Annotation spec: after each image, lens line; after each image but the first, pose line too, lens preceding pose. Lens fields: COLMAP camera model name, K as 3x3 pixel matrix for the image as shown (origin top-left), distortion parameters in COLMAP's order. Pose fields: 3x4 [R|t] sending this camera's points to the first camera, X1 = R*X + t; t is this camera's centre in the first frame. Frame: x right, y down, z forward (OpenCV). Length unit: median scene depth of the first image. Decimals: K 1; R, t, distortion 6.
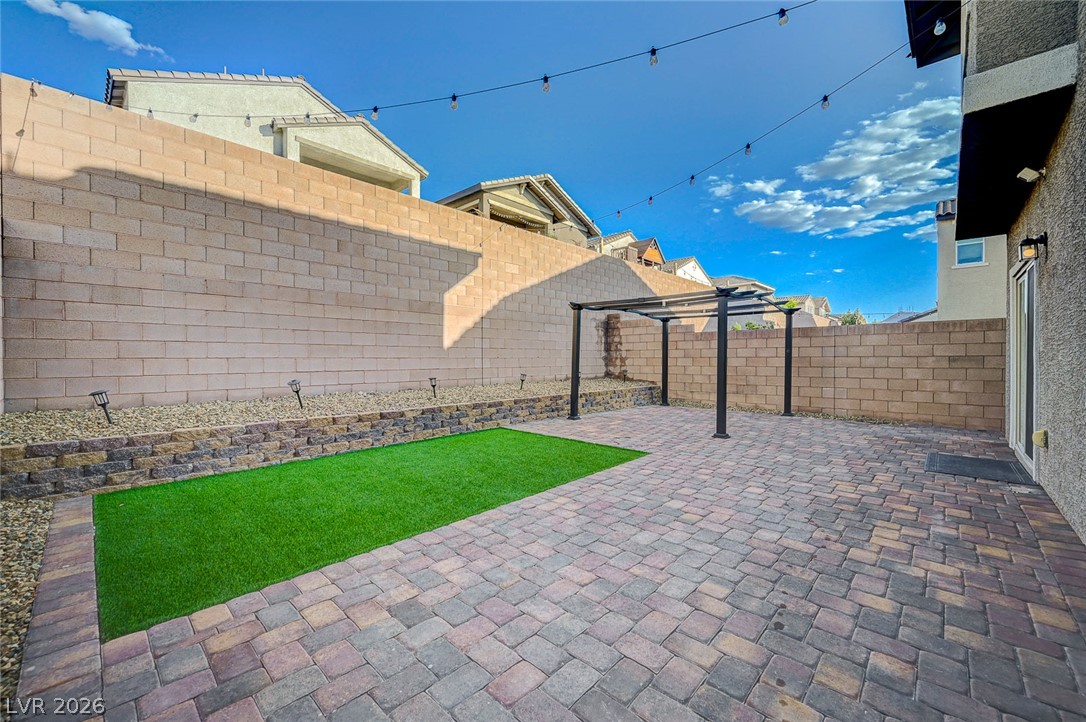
lens RADIAL K [[434.2, 0, 543.0], [0, 434.2, 361.0], [0, 0, 1]] dist [-0.000623, 0.000065]
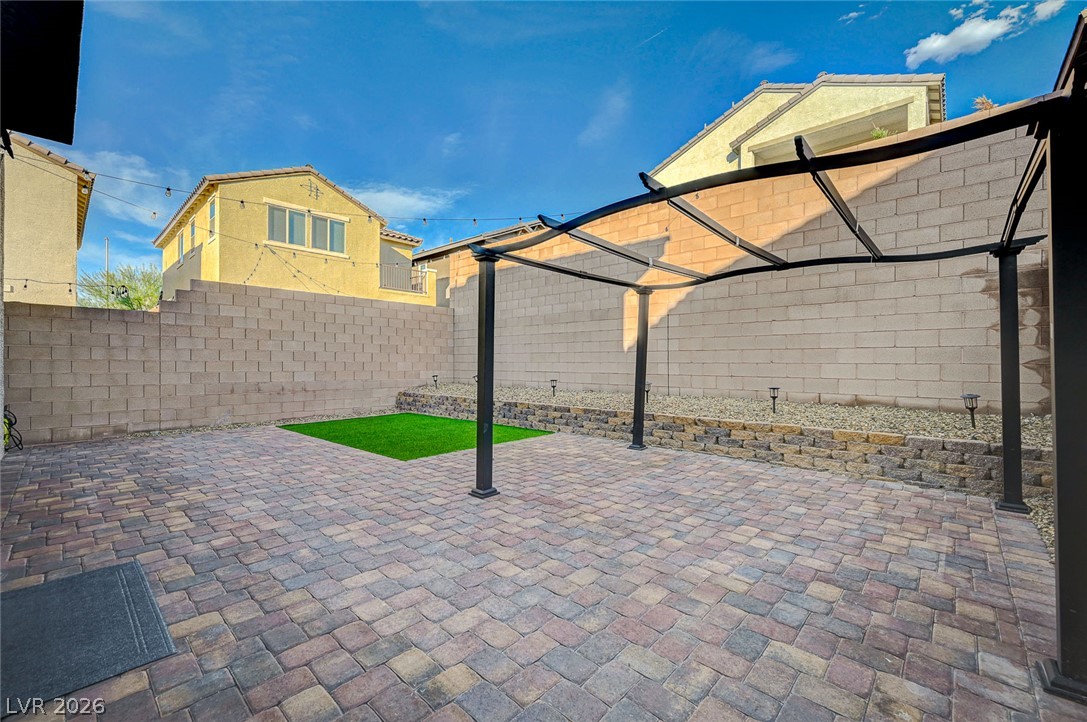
lens RADIAL K [[450.2, 0, 543.1], [0, 450.2, 358.8], [0, 0, 1]] dist [0.001073, 0.000075]
pose [[0.001708, -0.006794, -0.999975, 0.922097], [-0.008526, 0.999940, -0.006809, -0.008167], [0.999962, 0.008538, 0.001650, 0.956697]]
